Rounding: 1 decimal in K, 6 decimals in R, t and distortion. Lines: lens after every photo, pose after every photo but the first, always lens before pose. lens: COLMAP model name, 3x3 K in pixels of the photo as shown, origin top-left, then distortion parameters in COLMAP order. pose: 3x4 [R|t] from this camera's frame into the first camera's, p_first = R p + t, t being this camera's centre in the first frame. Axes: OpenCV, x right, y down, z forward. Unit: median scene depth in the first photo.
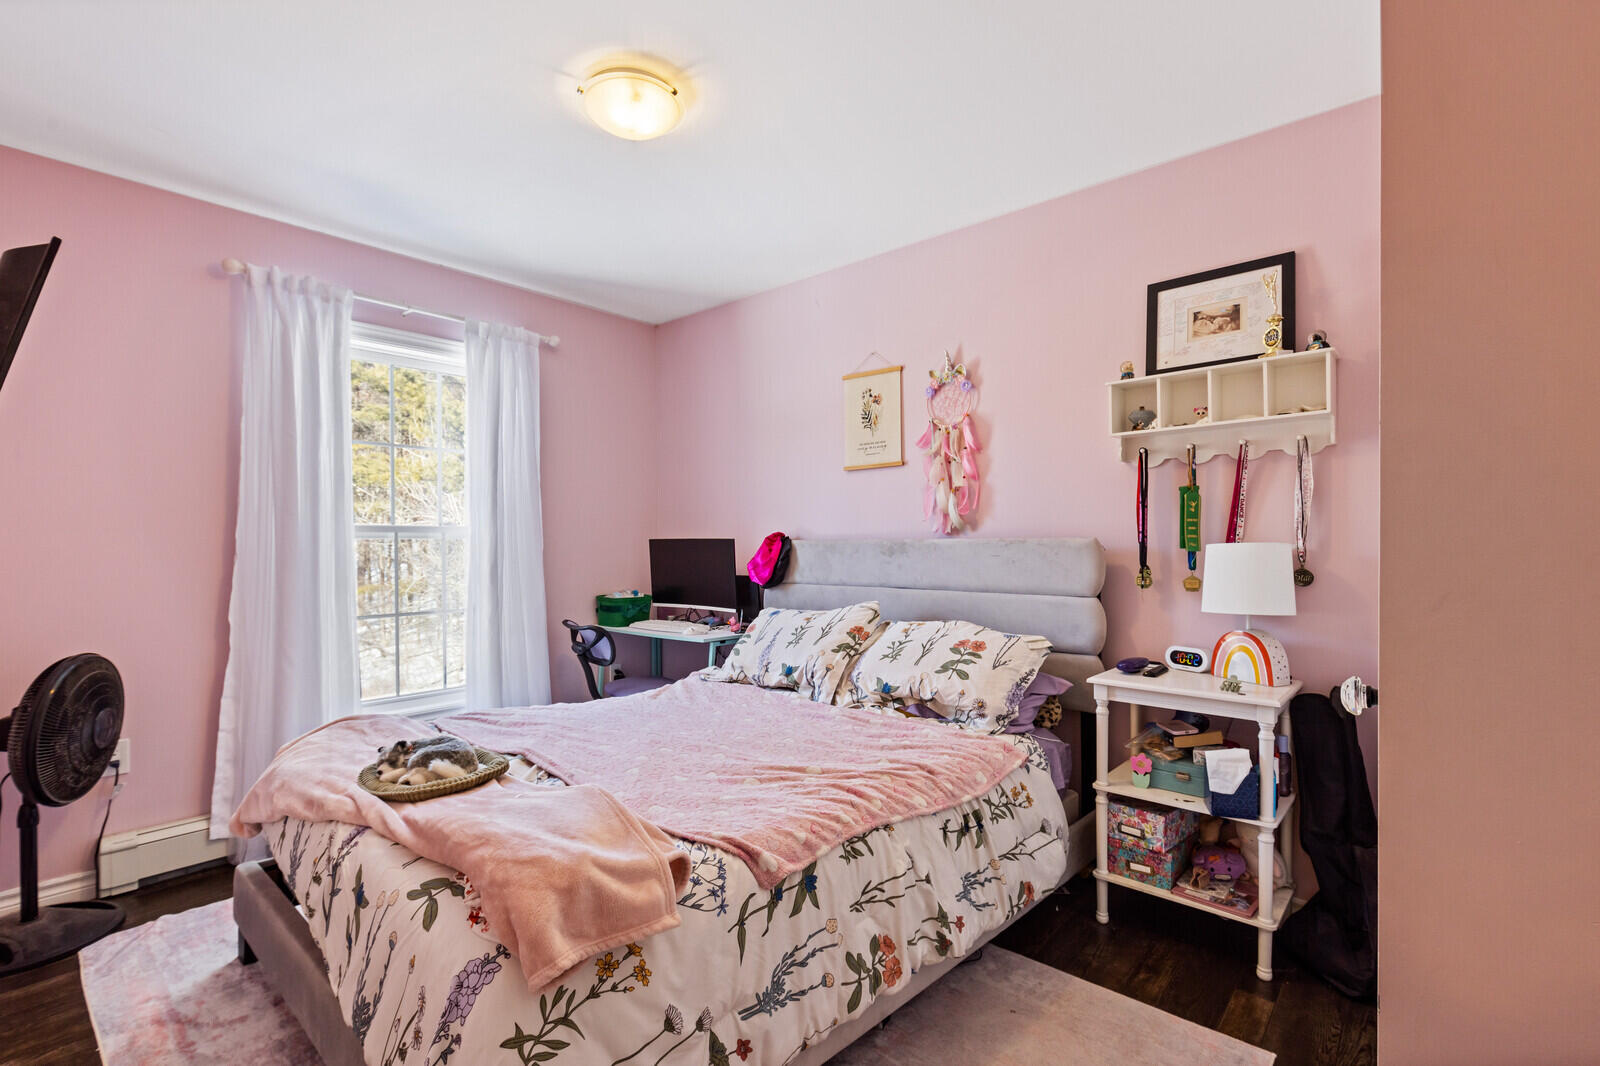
lens RADIAL K [[740.9, 0, 797.8], [0, 740.9, 551.5], [0, 0, 1]] dist [0.000247, -0.000117]
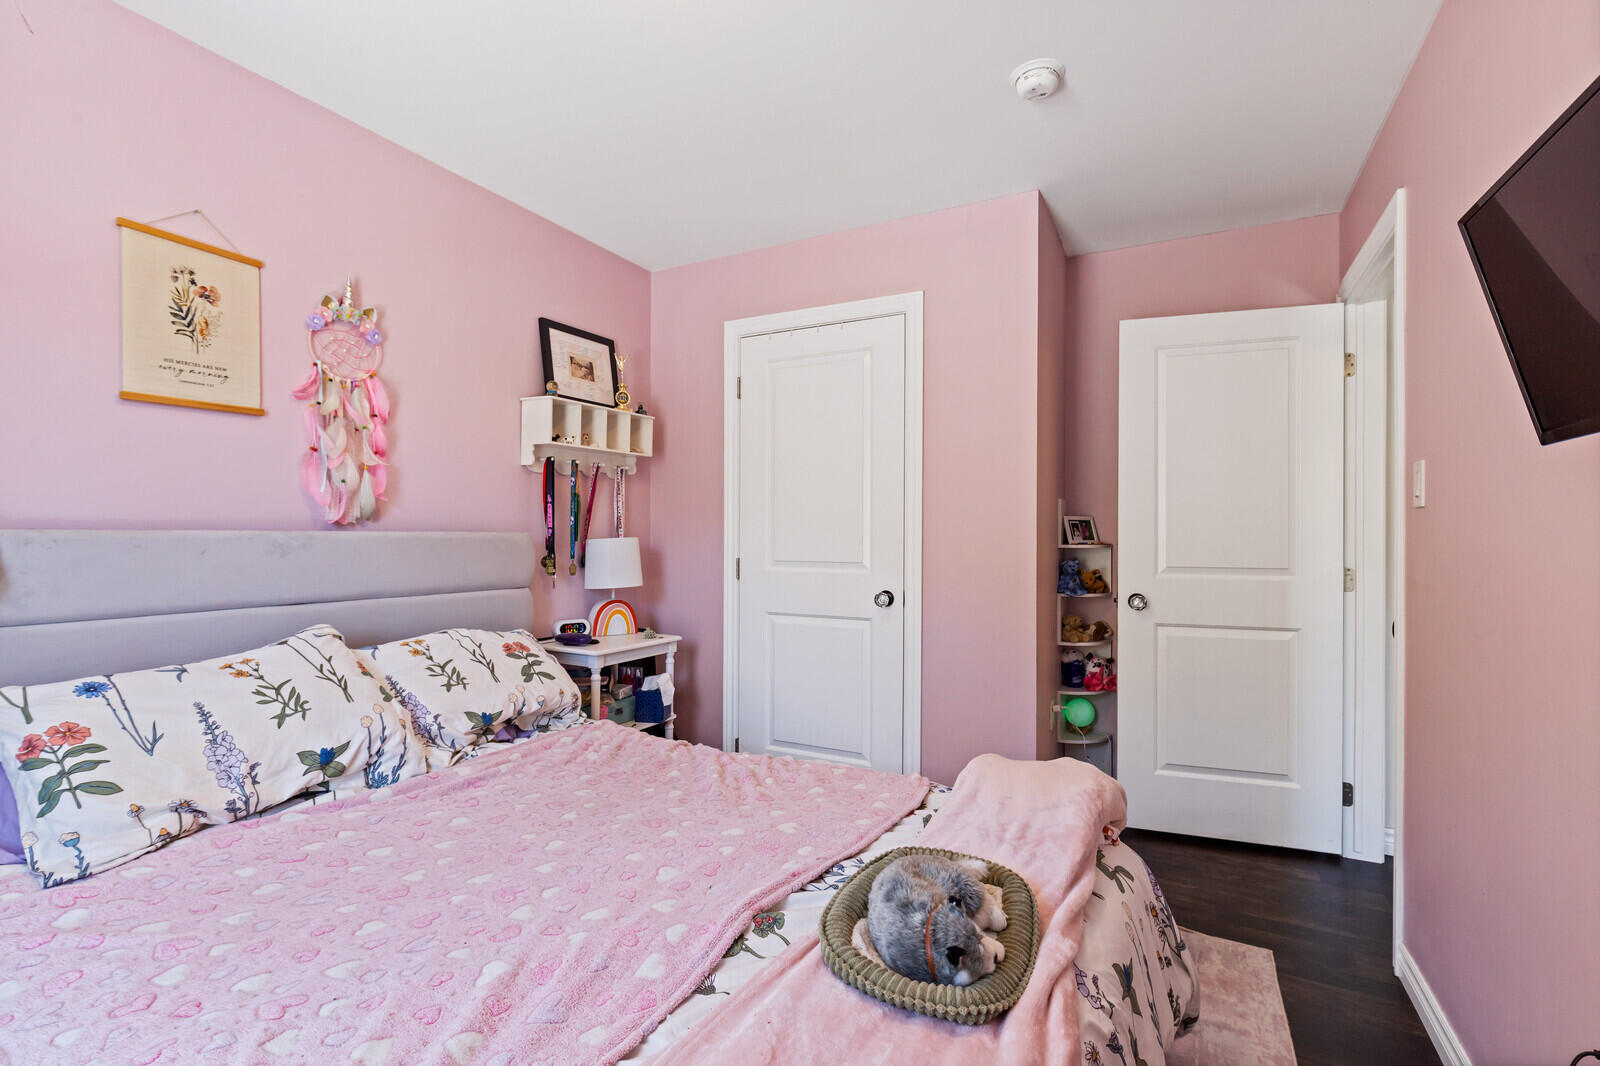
lens RADIAL K [[716.0, 0, 800.0], [0, 716.0, 533.0], [0, 0, 1]] dist [0.000362, -0.000531]
pose [[-0.230619, -0.000717, 0.973044, -0.707088], [-0.001760, 0.999998, 0.000320, -0.018017], [-0.973043, -0.001639, -0.230620, 0.840125]]
